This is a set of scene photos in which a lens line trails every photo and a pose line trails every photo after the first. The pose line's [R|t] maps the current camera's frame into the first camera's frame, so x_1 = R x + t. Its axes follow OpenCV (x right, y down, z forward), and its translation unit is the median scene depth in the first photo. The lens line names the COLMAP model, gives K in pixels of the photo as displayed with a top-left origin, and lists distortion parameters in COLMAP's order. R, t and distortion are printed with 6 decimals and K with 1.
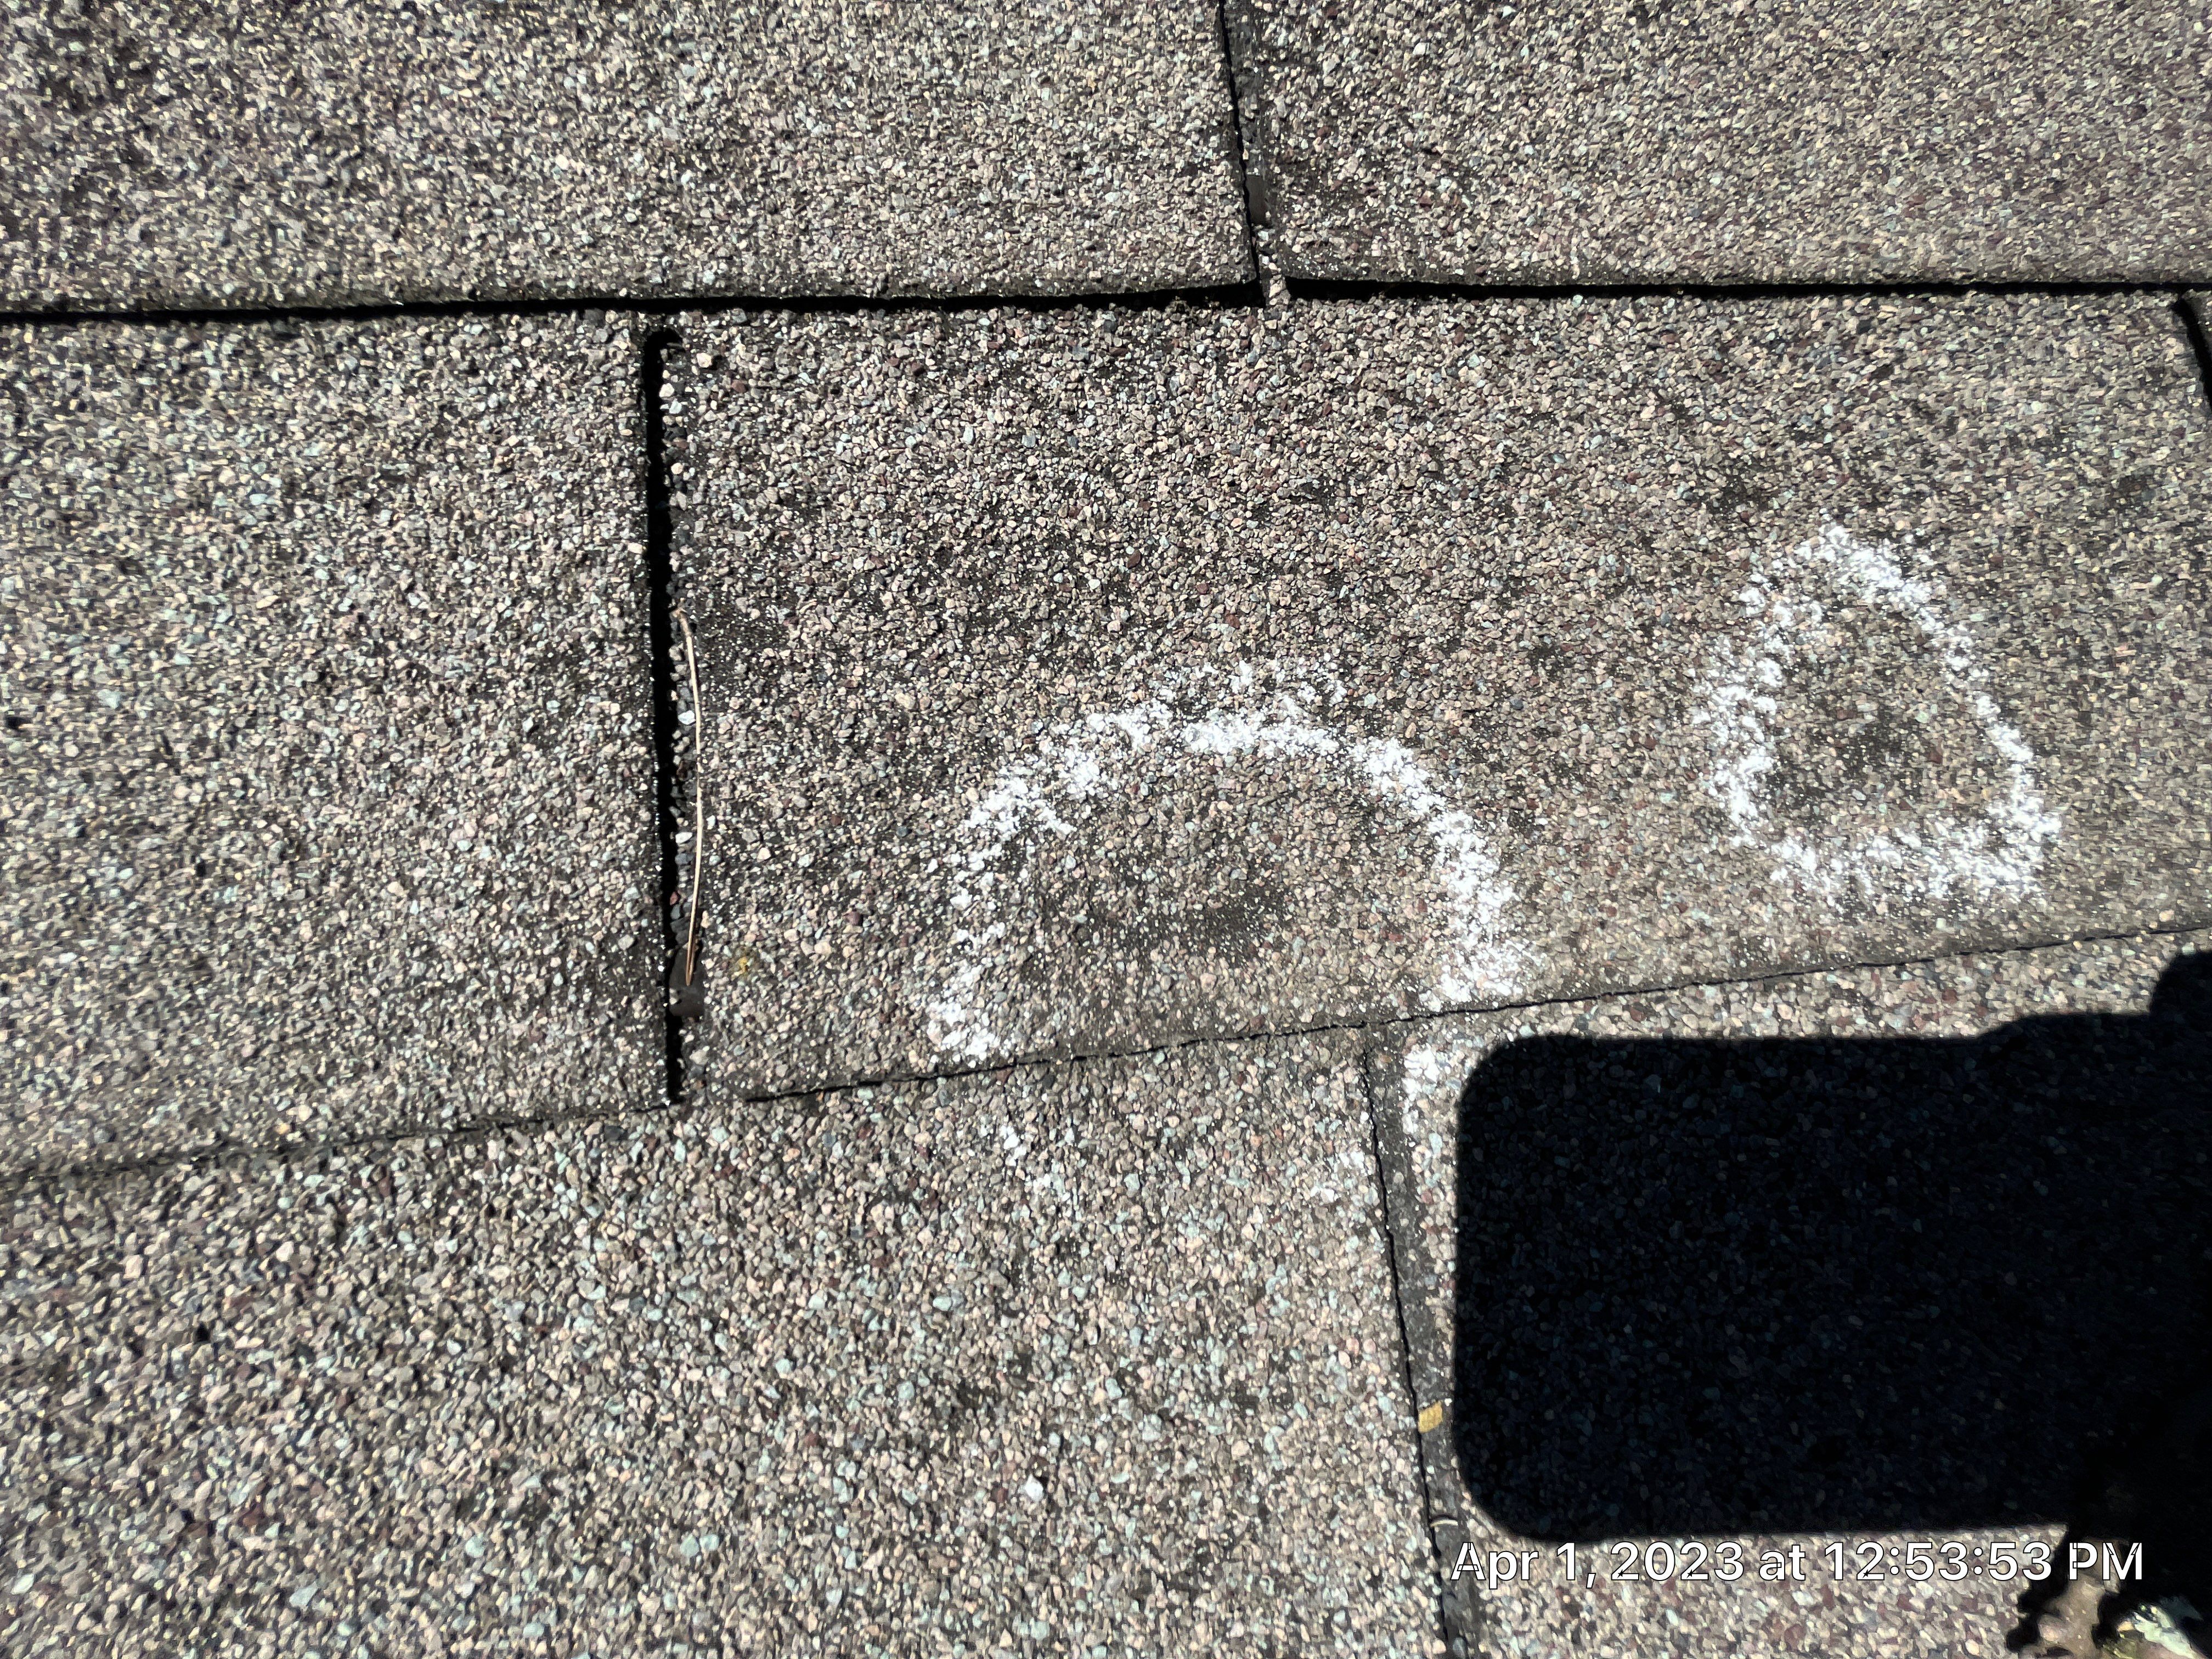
lens RADIAL K [[888.2, 0, 1111.1], [0, 888.2, 839.2], [0, 0, 1]] dist [0.000236, -0.000577]
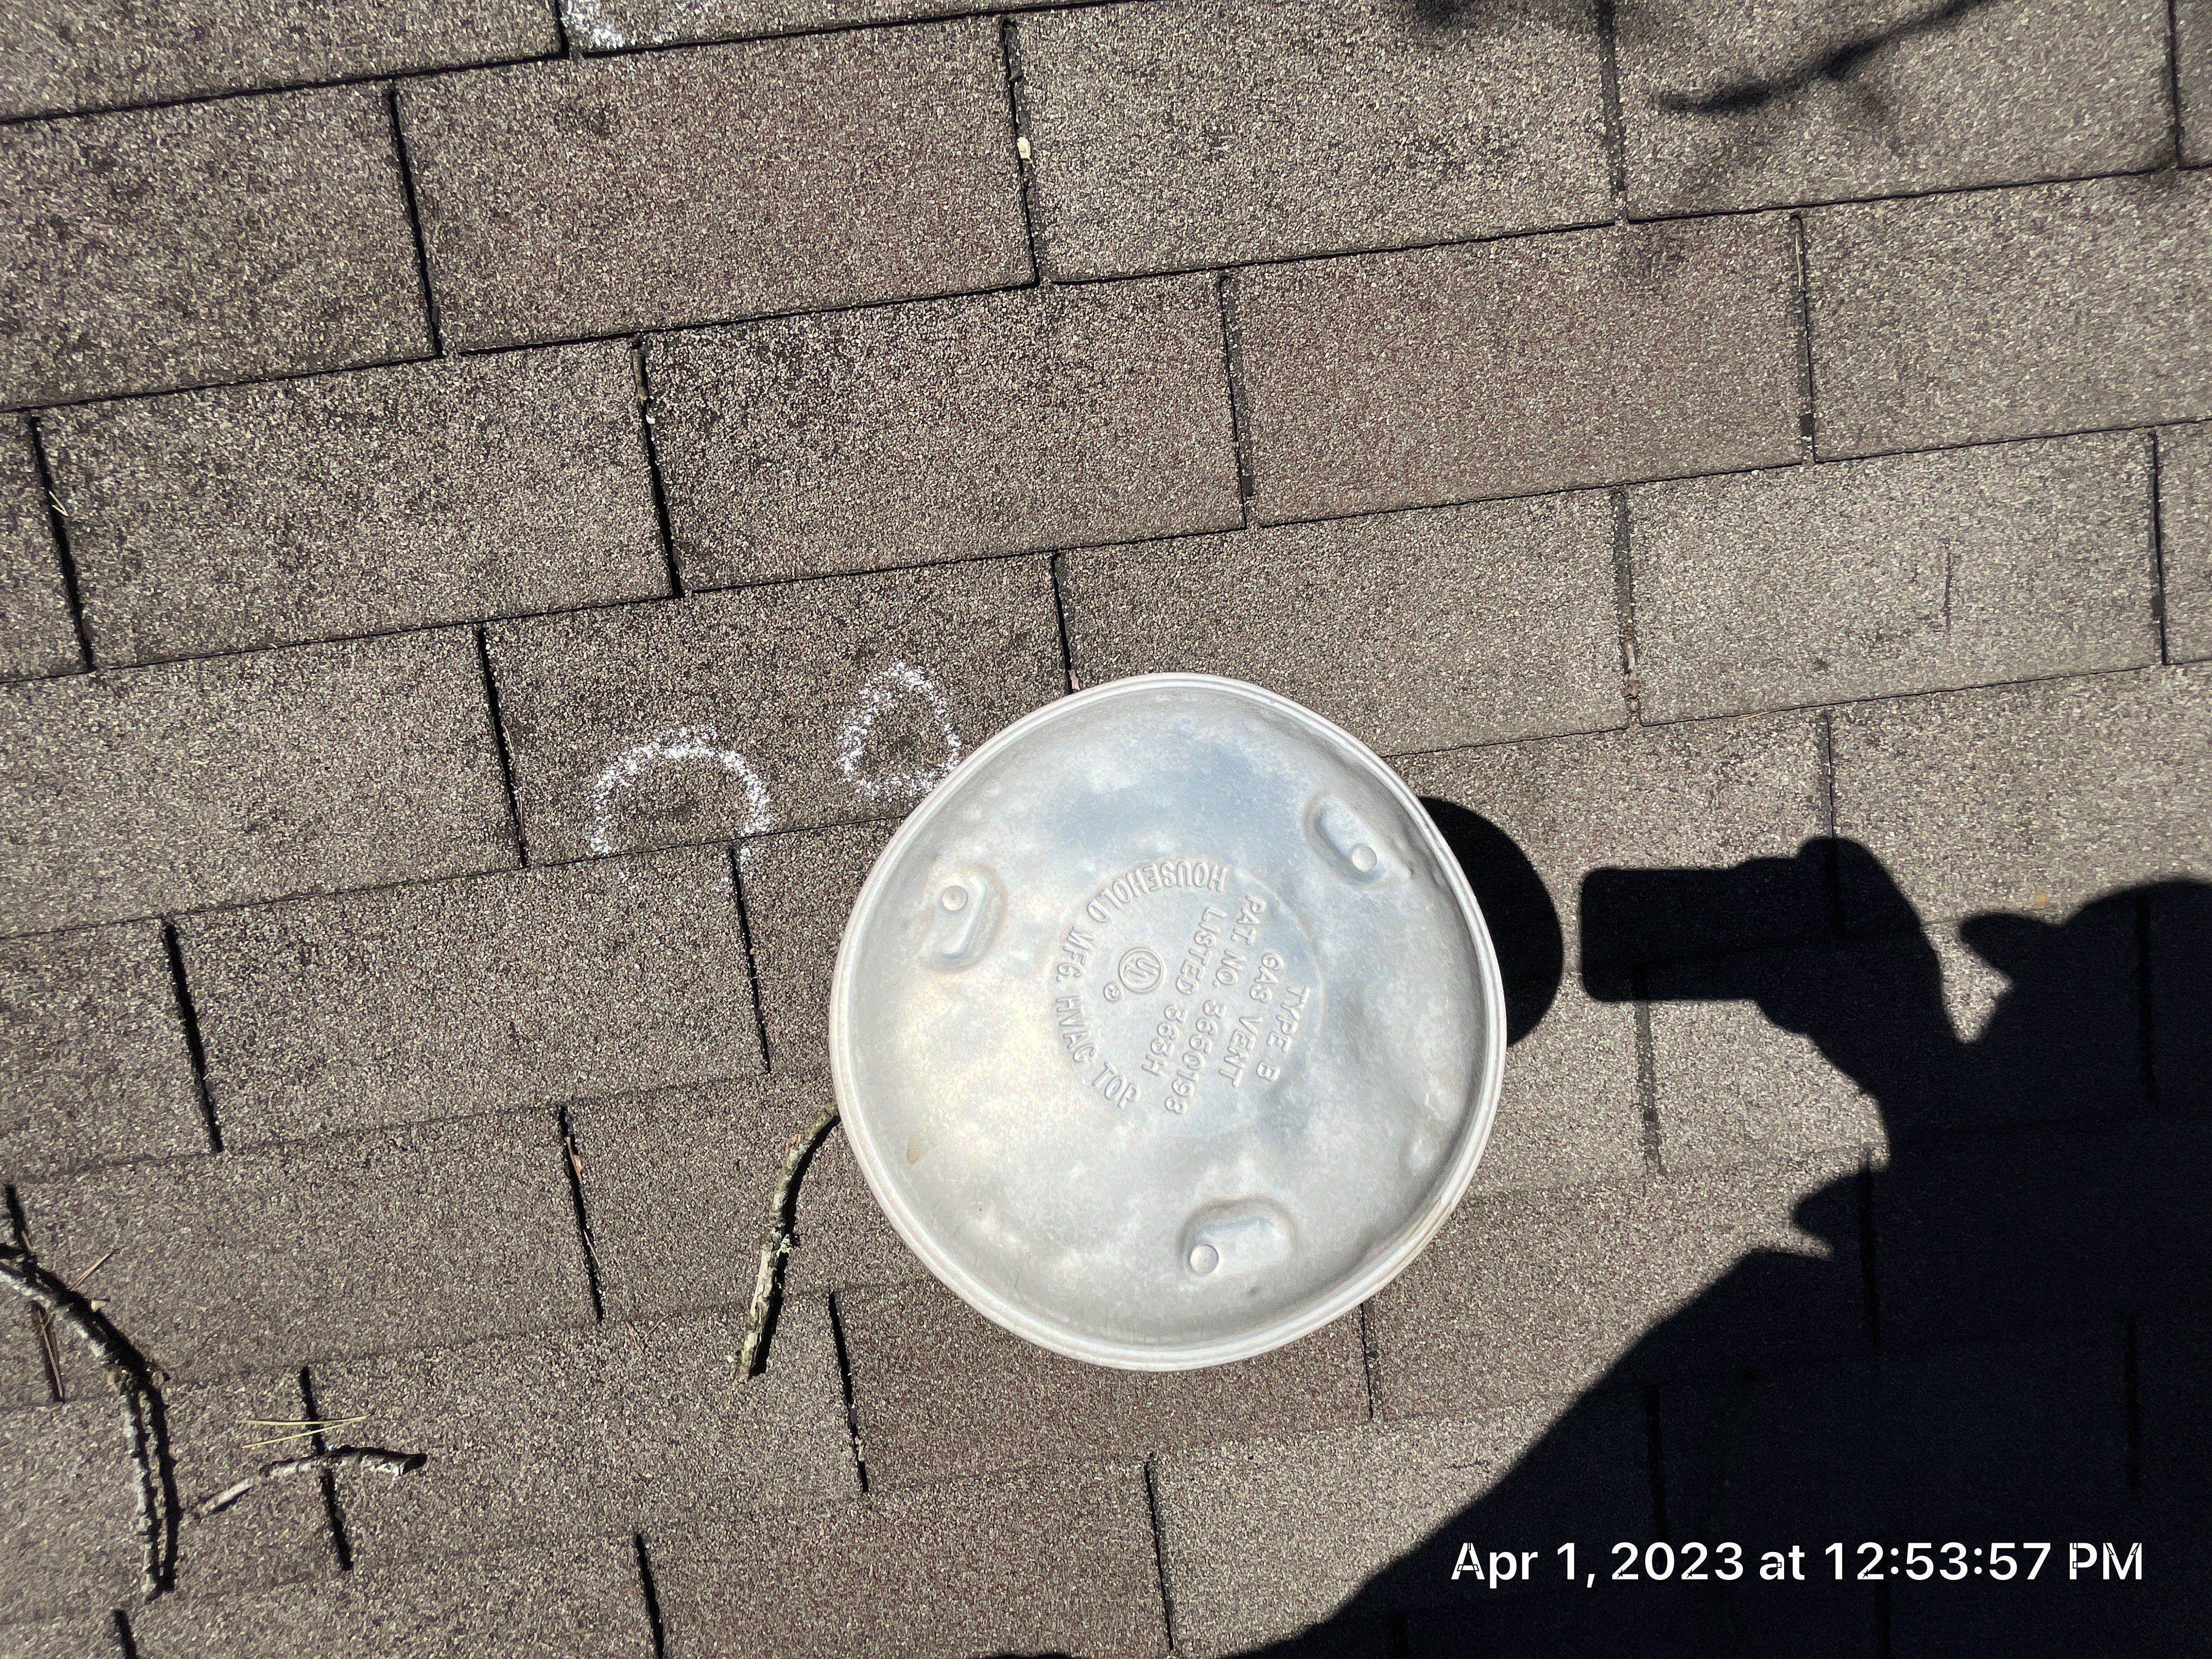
lens RADIAL K [[888.2, 0, 1111.1], [0, 888.2, 839.2], [0, 0, 1]] dist [0.000236, -0.000577]
pose [[0.997589, -0.023584, -0.065271, 1.875355], [0.038282, 0.971463, 0.234080, -0.500223], [0.057888, -0.236014, 0.970024, -2.060444]]
